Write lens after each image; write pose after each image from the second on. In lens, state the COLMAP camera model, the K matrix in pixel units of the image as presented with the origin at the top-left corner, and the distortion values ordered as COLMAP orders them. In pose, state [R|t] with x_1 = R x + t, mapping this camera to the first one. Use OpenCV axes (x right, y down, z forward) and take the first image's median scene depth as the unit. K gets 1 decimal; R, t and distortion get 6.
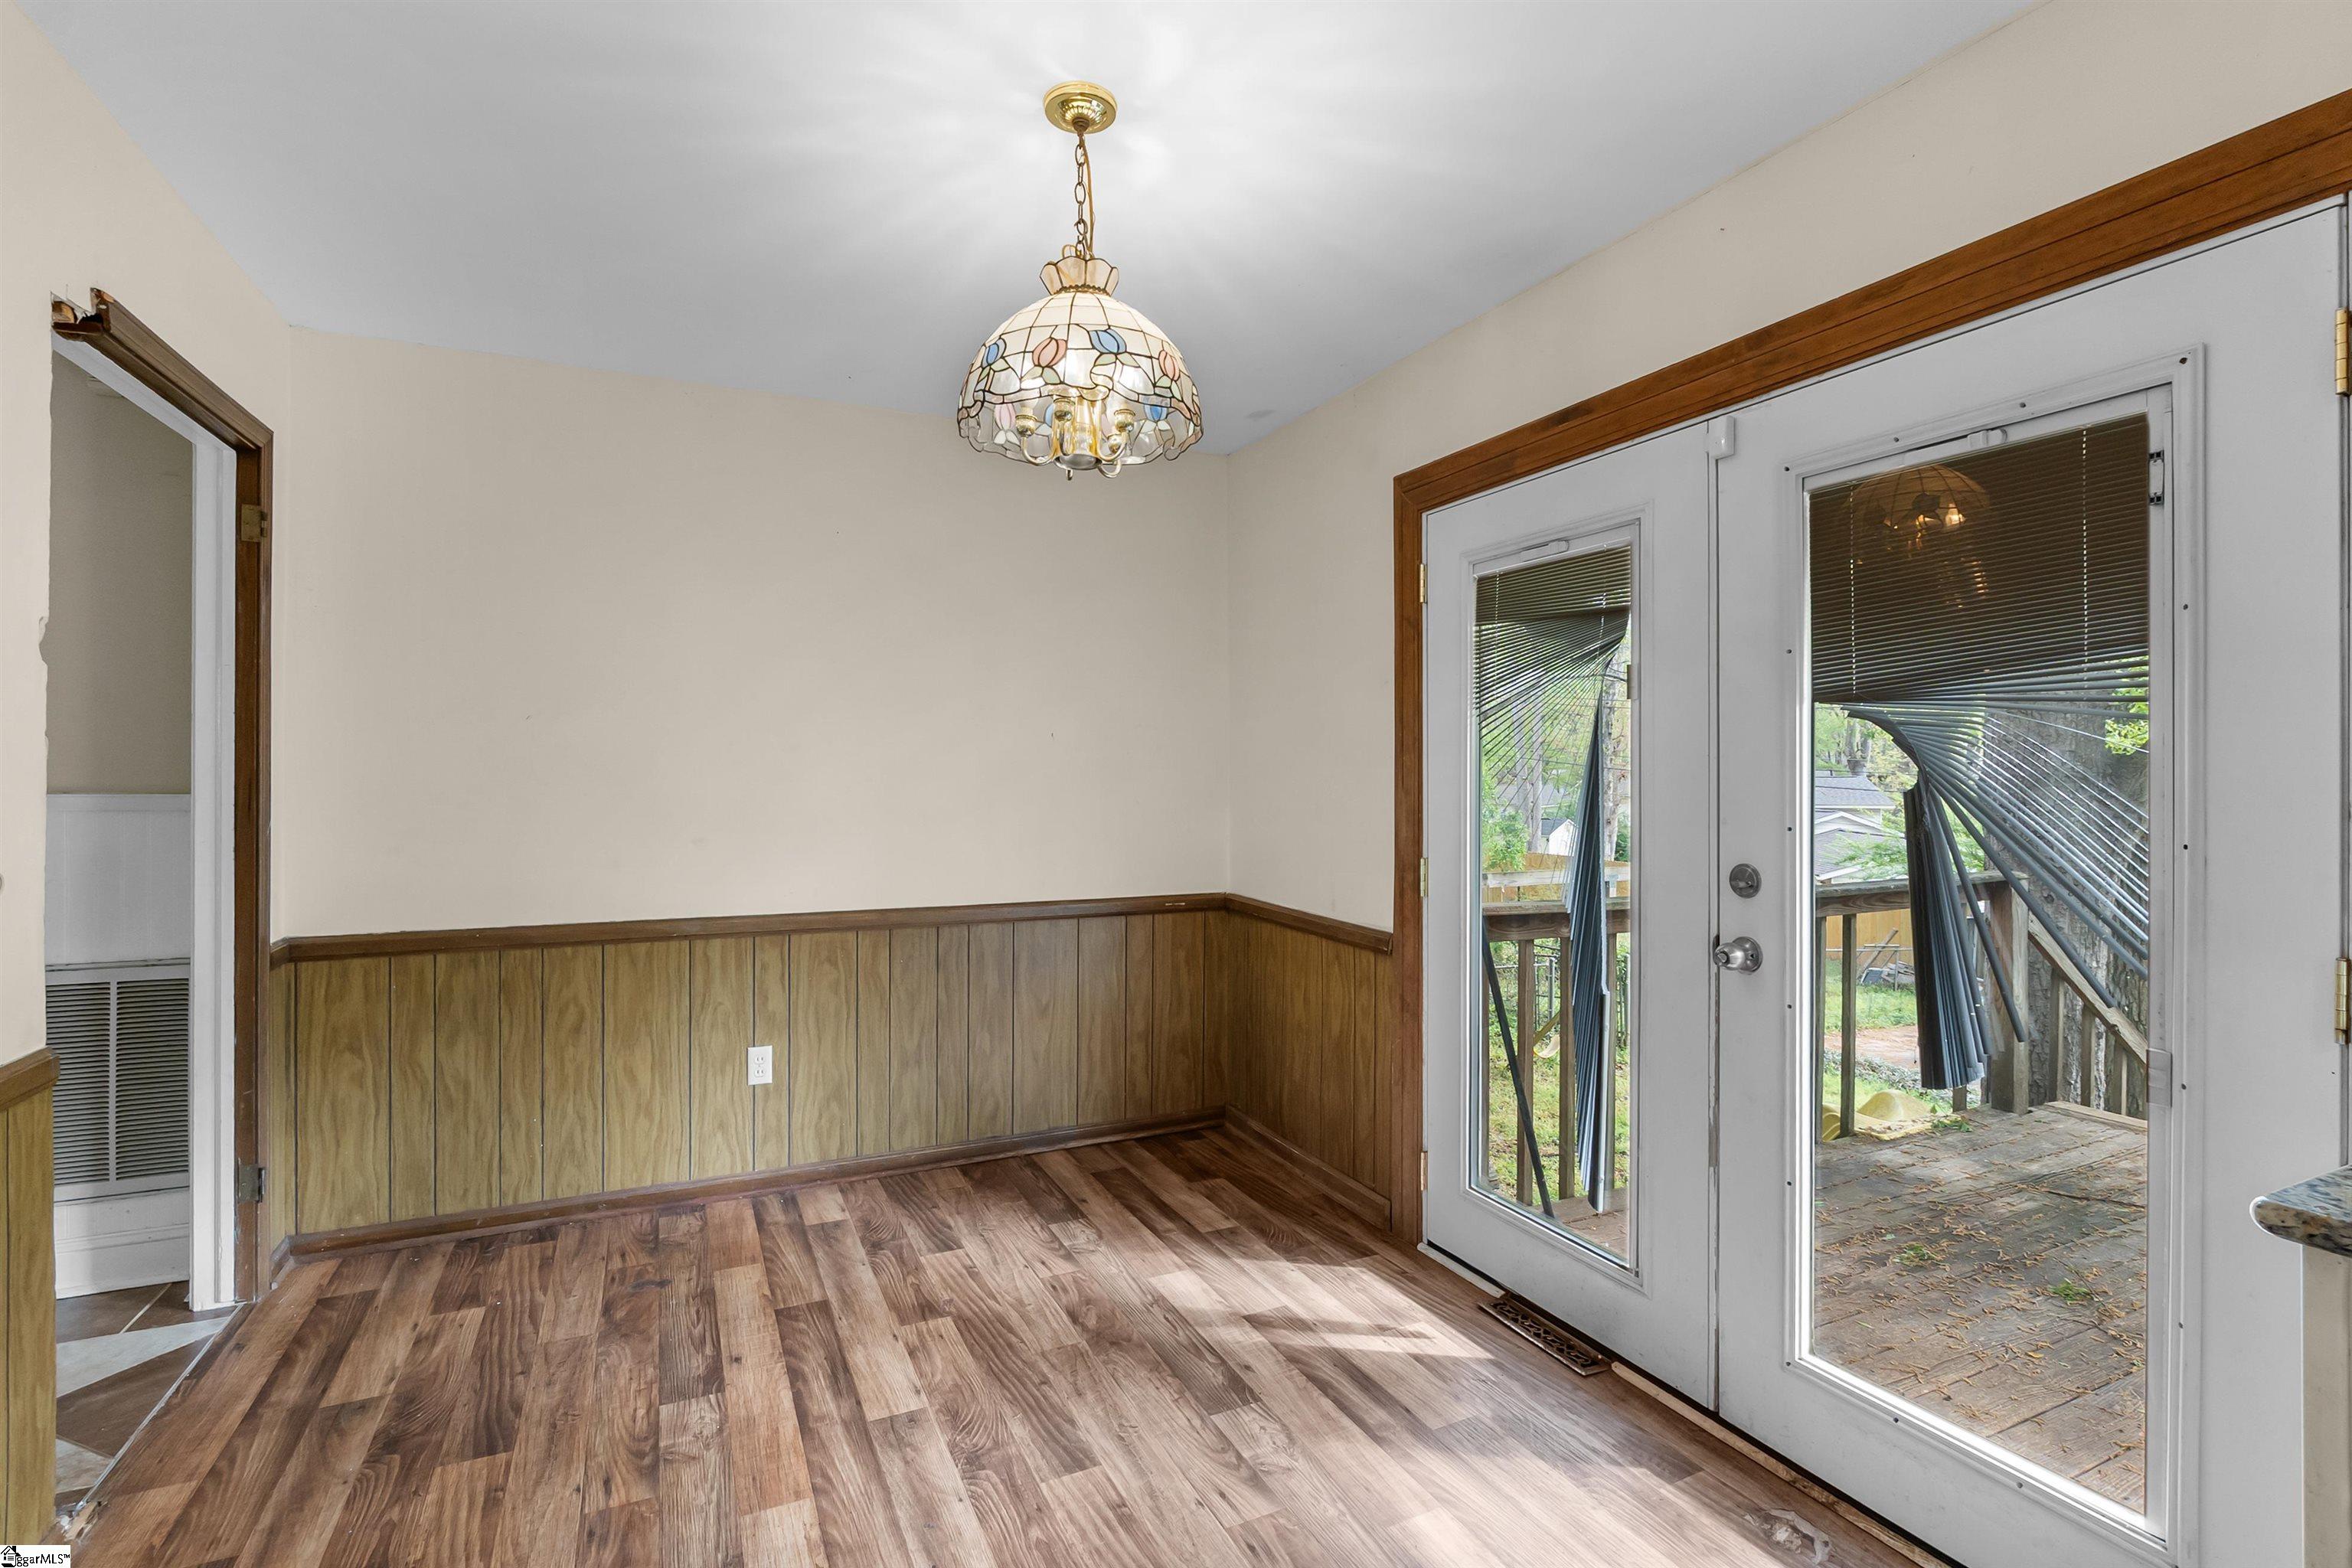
lens RADIAL K [[1077.5, 0, 1175.3], [0, 1077.5, 771.1], [0, 0, 1]] dist [-0.004404, 0.000780]
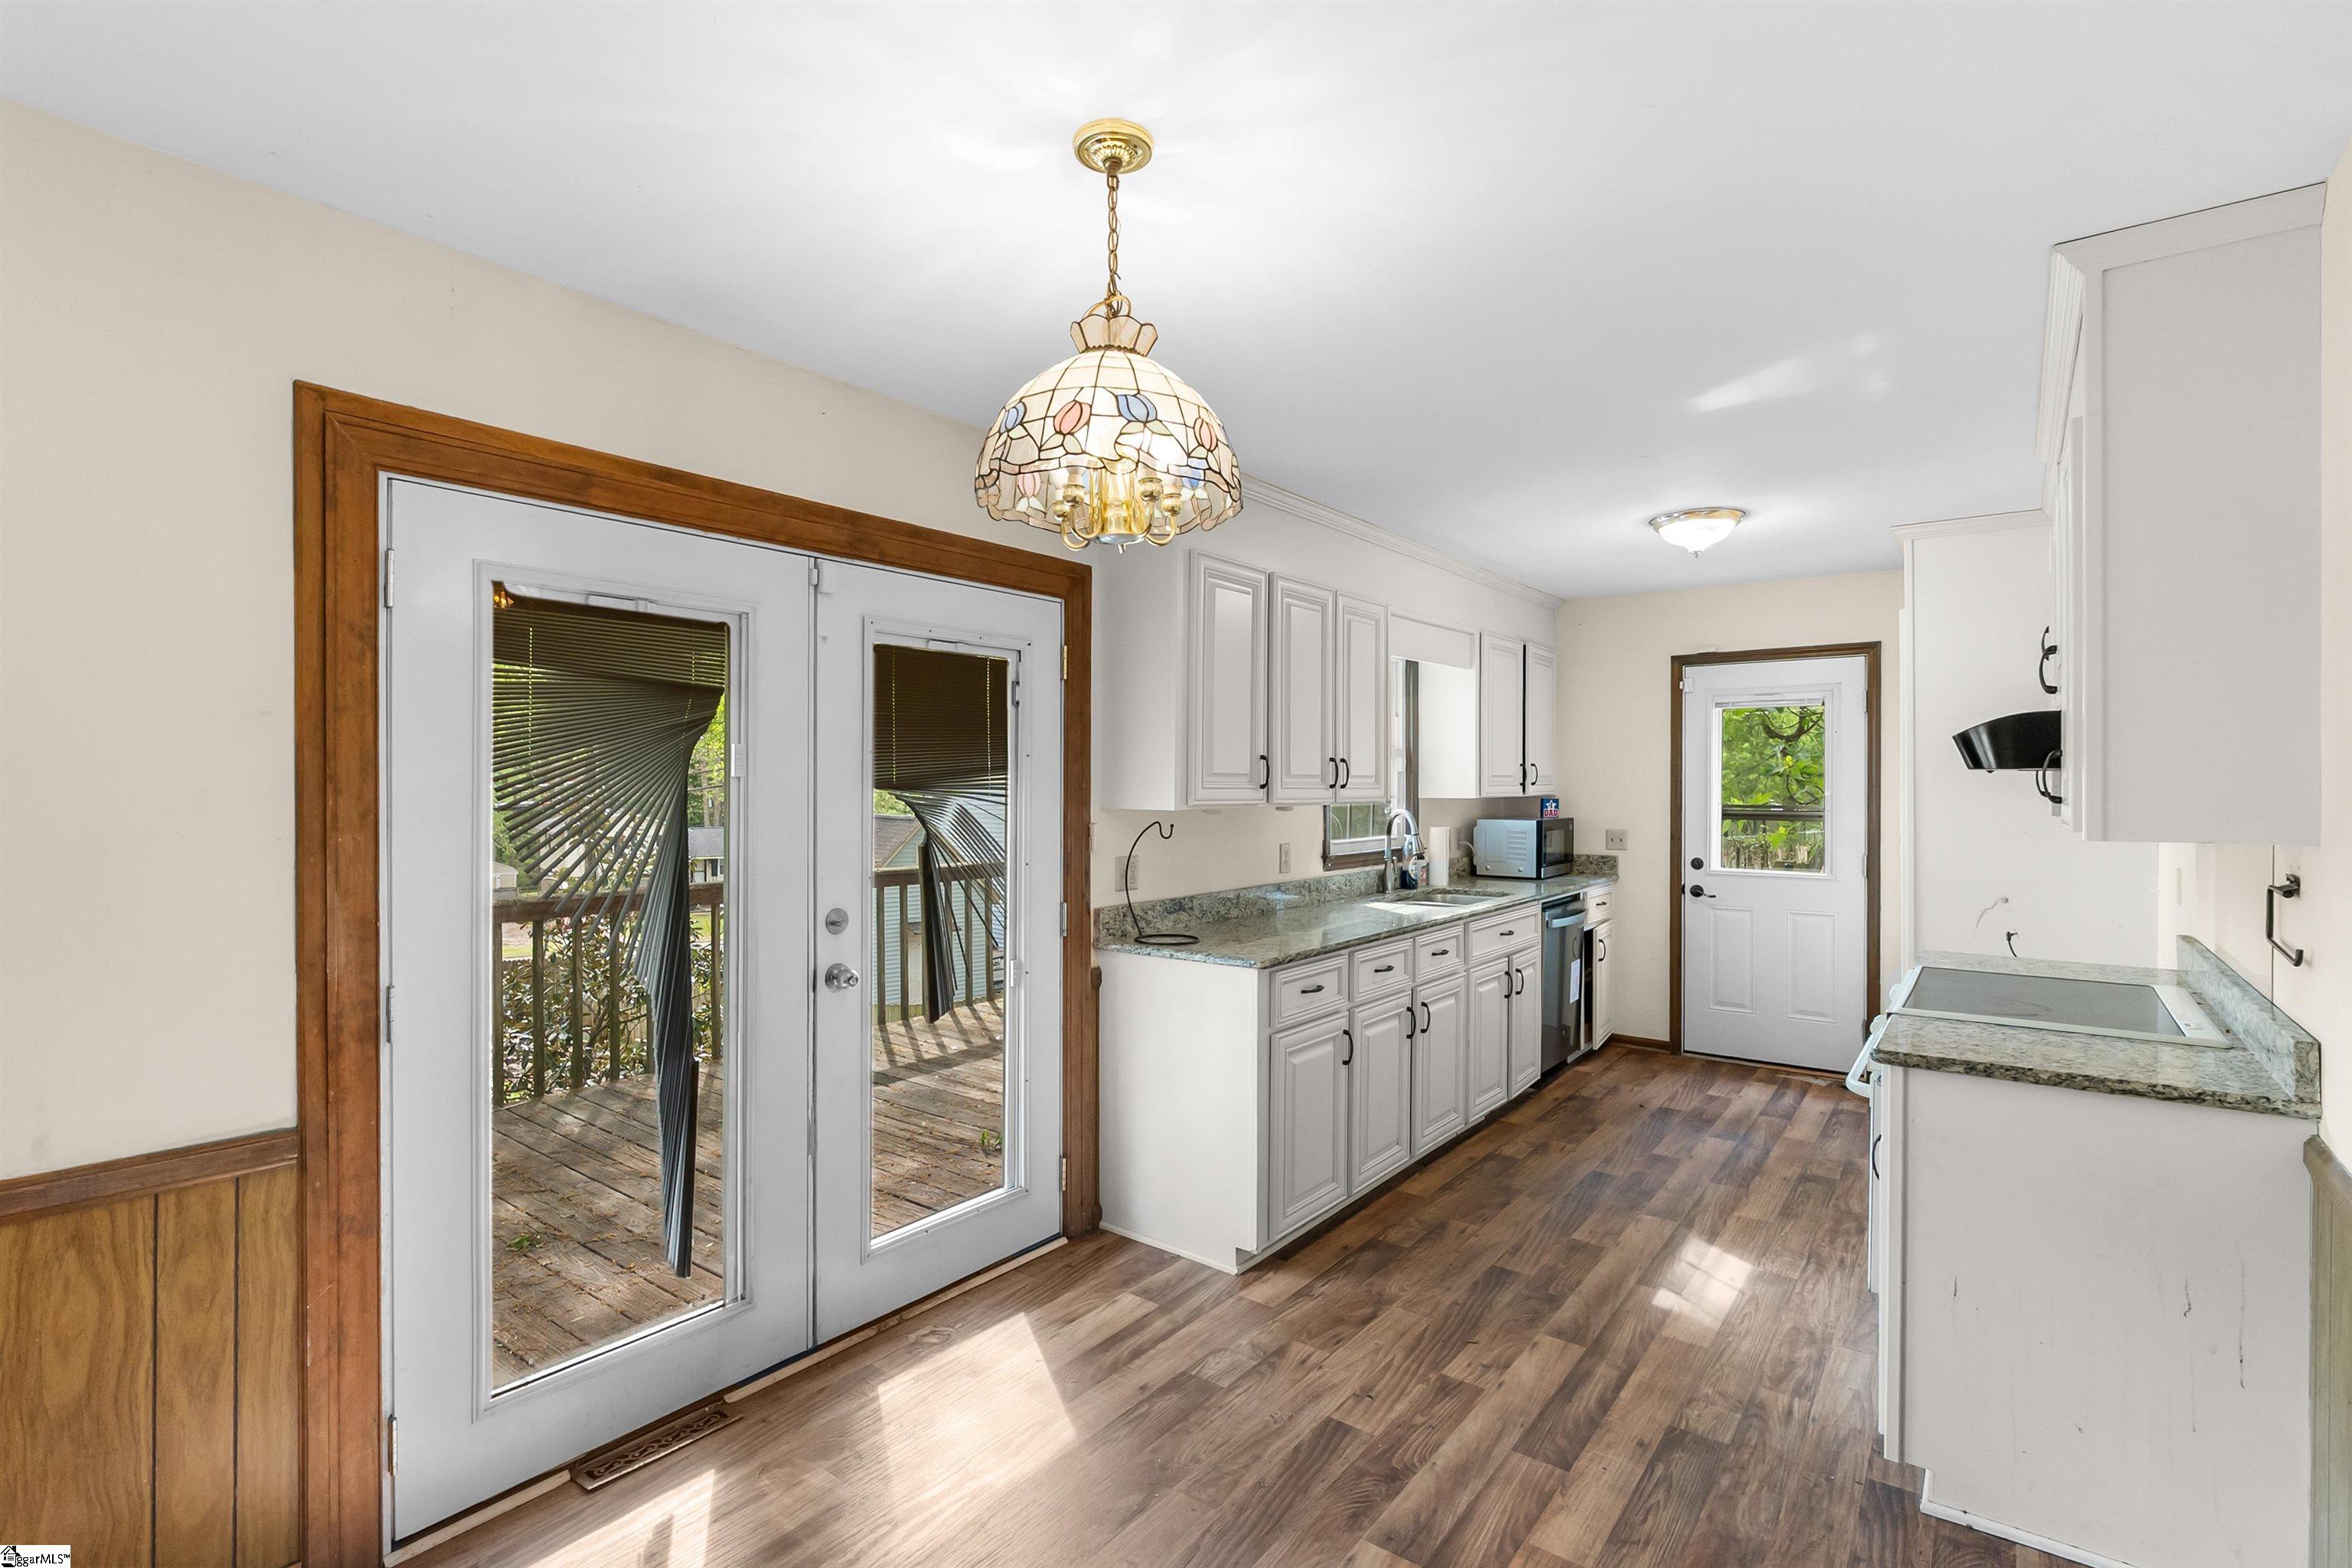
lens RADIAL K [[1077.5, 0, 1170.1], [0, 1077.5, 789.0], [0, 0, 1]] dist [-0.004404, 0.000780]
pose [[-0.445423, -0.010855, 0.895254, -0.584335], [-0.006702, 0.999939, 0.008790, -0.052276], [-0.895295, -0.002085, -0.445469, 0.857753]]
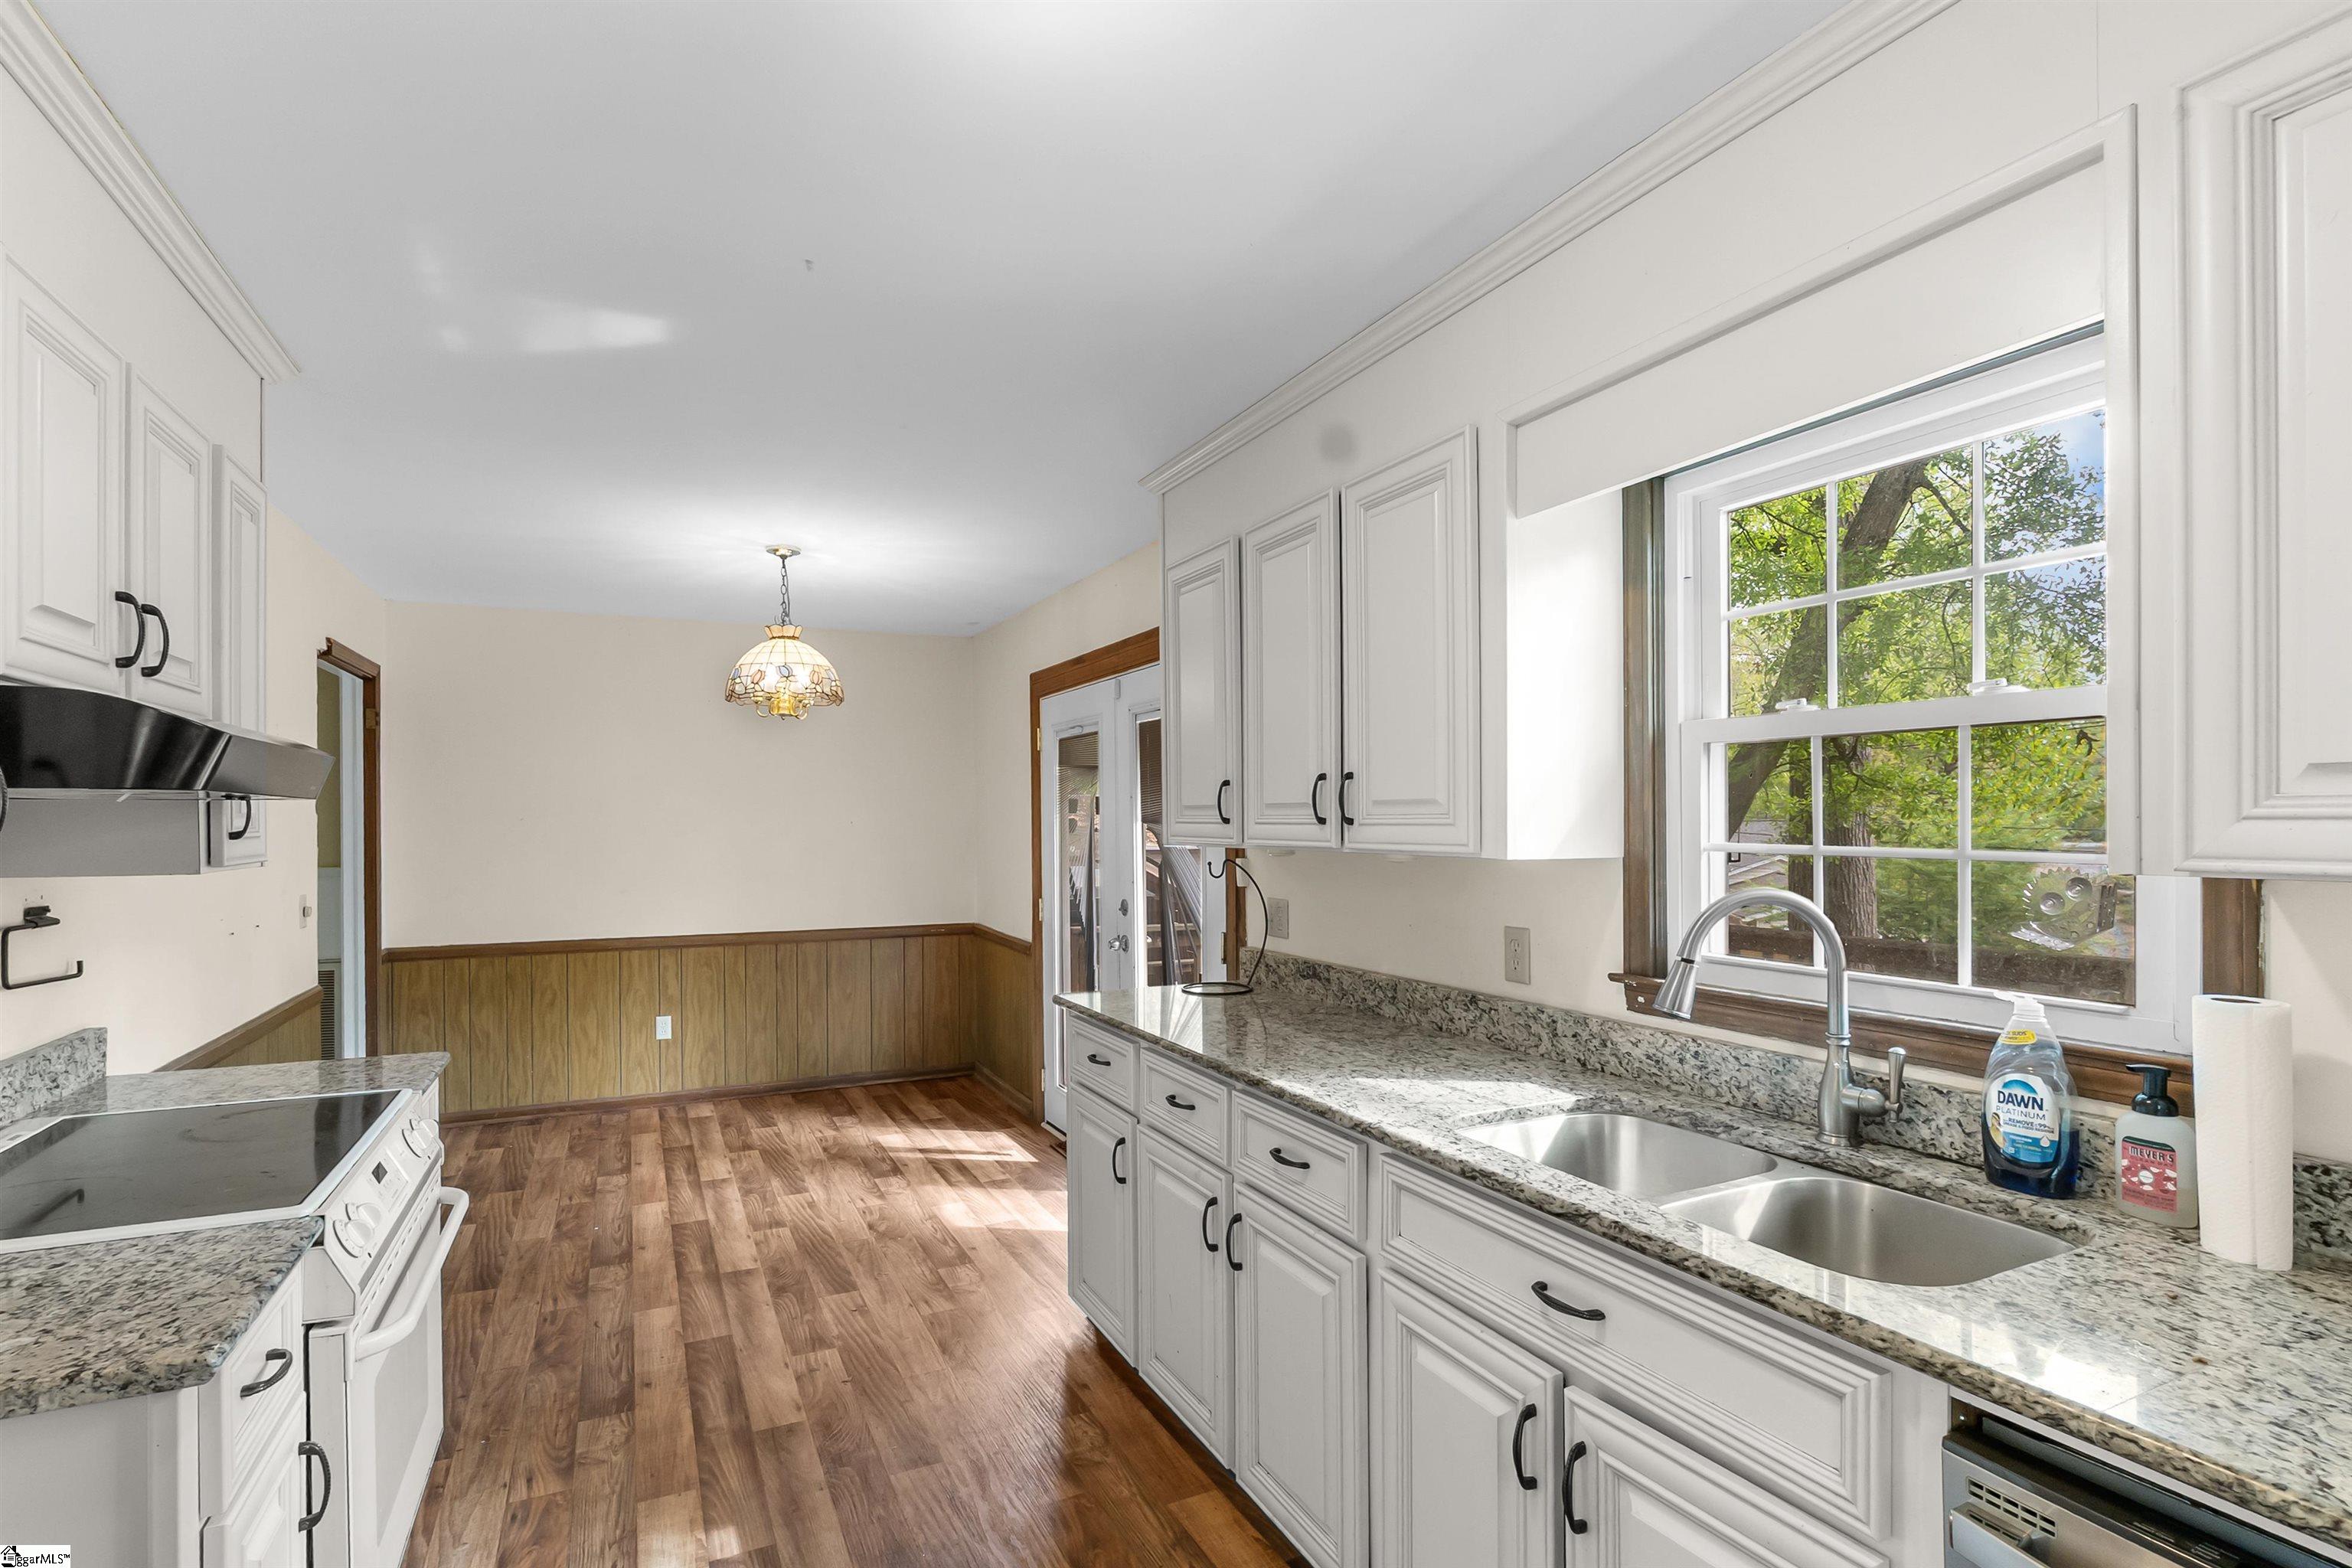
lens RADIAL K [[1077.5, 0, 1141.6], [0, 1077.5, 824.9], [0, 0, 1]] dist [-0.004404, 0.000780]
pose [[0.999976, -0.006916, 0.000260, 0.386907], [0.006914, 0.999957, 0.006247, -0.046498], [-0.000304, -0.006245, 0.999980, -0.717913]]
